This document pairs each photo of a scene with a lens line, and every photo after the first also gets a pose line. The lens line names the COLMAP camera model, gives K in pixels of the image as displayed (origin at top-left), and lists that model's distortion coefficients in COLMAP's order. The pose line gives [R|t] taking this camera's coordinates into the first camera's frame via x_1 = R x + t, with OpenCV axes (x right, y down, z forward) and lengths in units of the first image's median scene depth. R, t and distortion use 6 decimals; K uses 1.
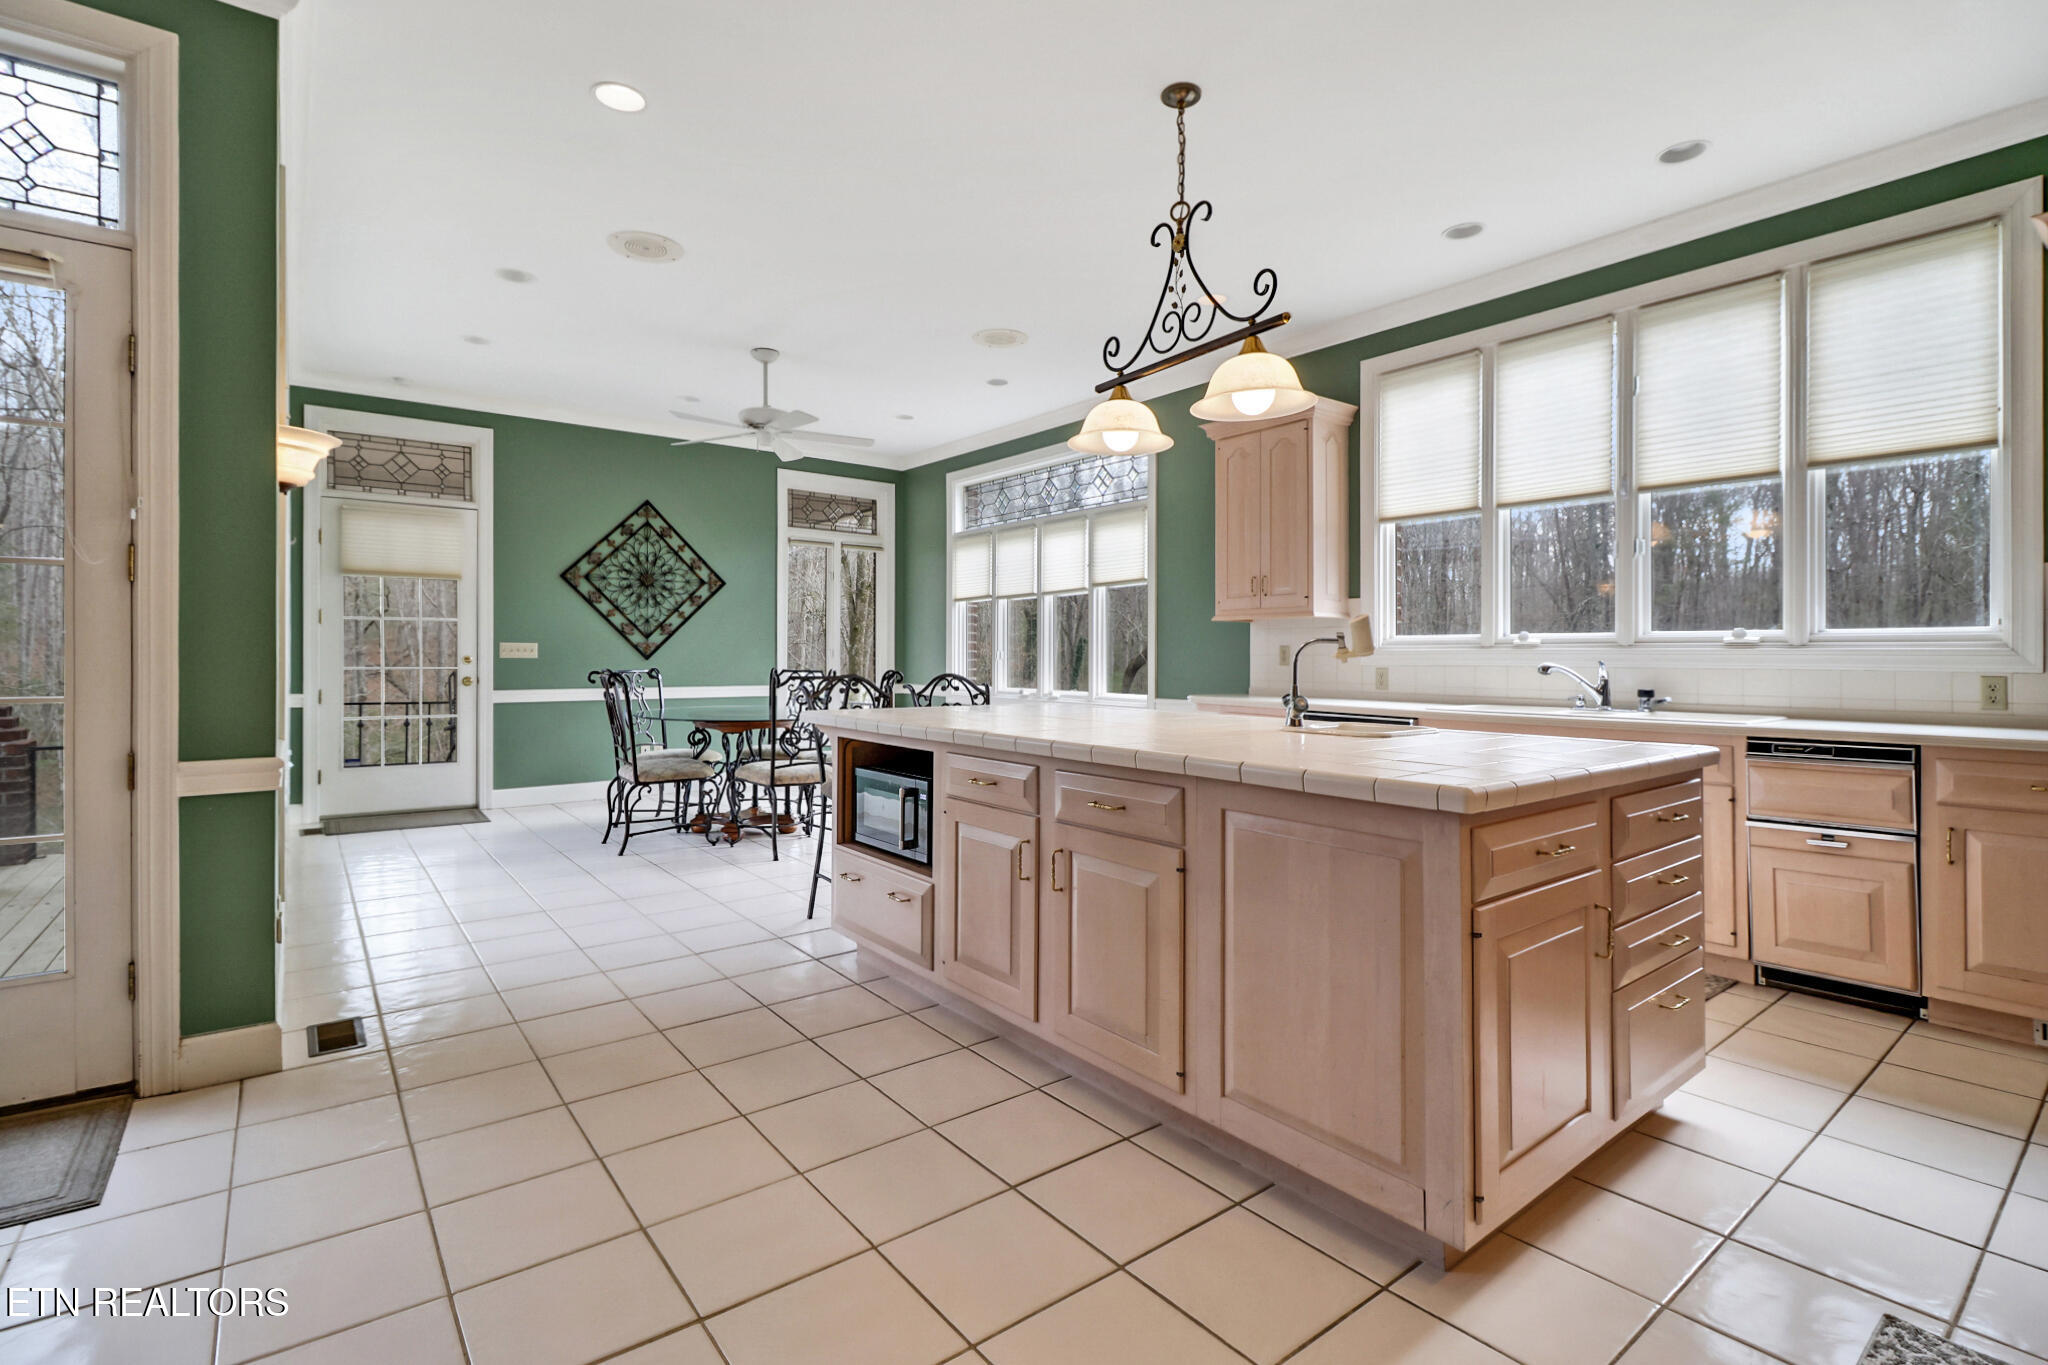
lens RADIAL K [[941.7, 0, 1025.5], [0, 941.7, 665.5], [0, 0, 1]] dist [-0.002887, -0.000454]
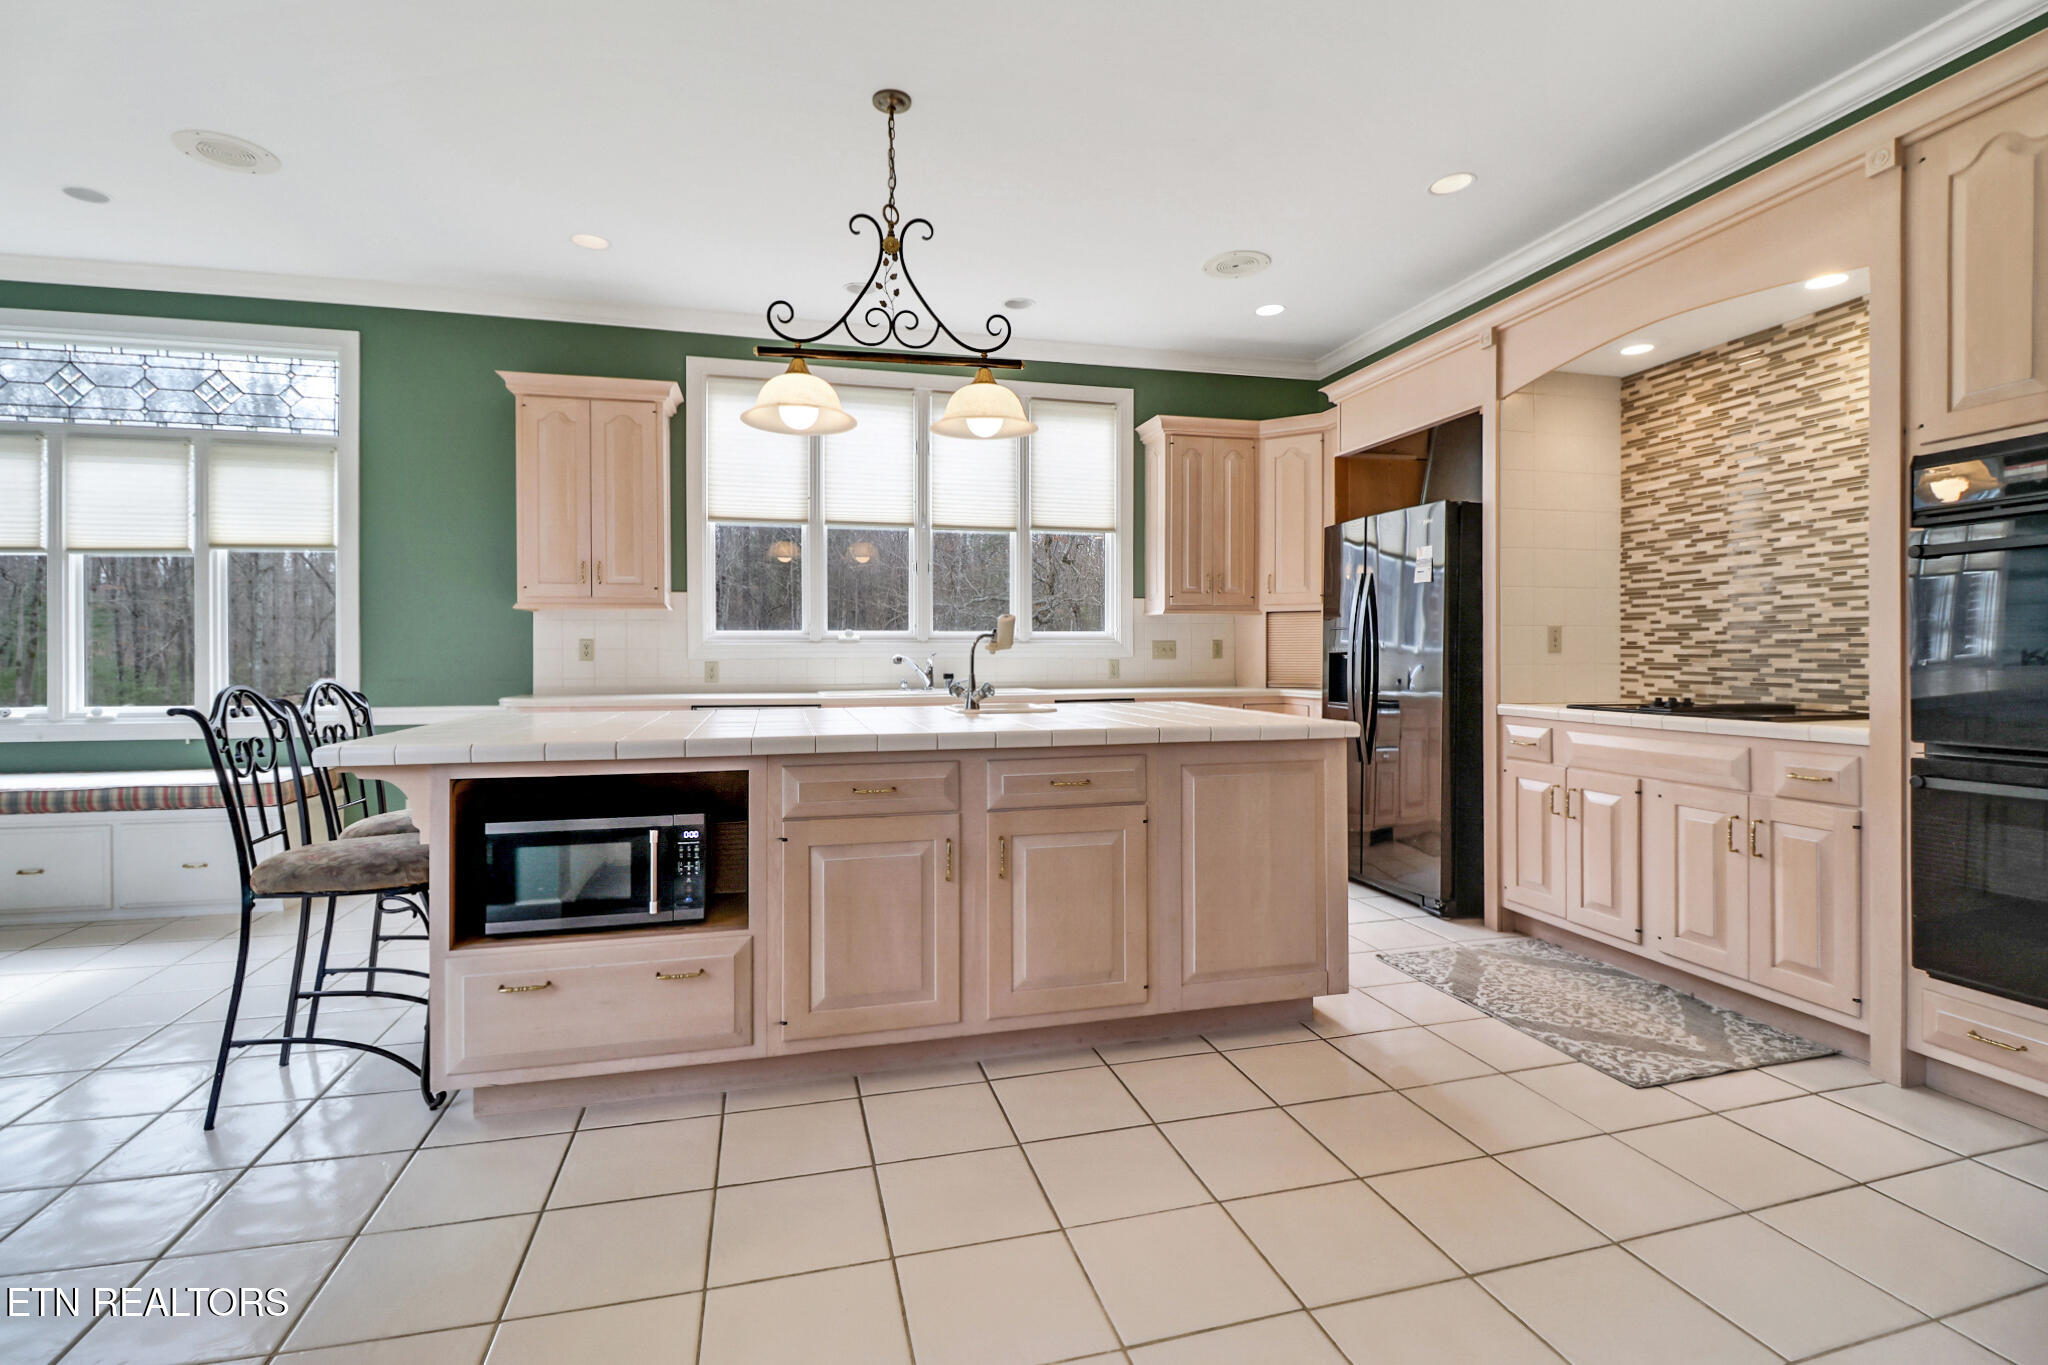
lens RADIAL K [[941.7, 0, 1025.6], [0, 941.7, 662.7], [0, 0, 1]] dist [-0.002887, -0.000454]
pose [[0.387427, -0.015193, 0.921775, -0.720776], [0.013317, 0.999852, 0.010883, -0.004388], [-0.921804, 0.008059, 0.387572, 0.466396]]
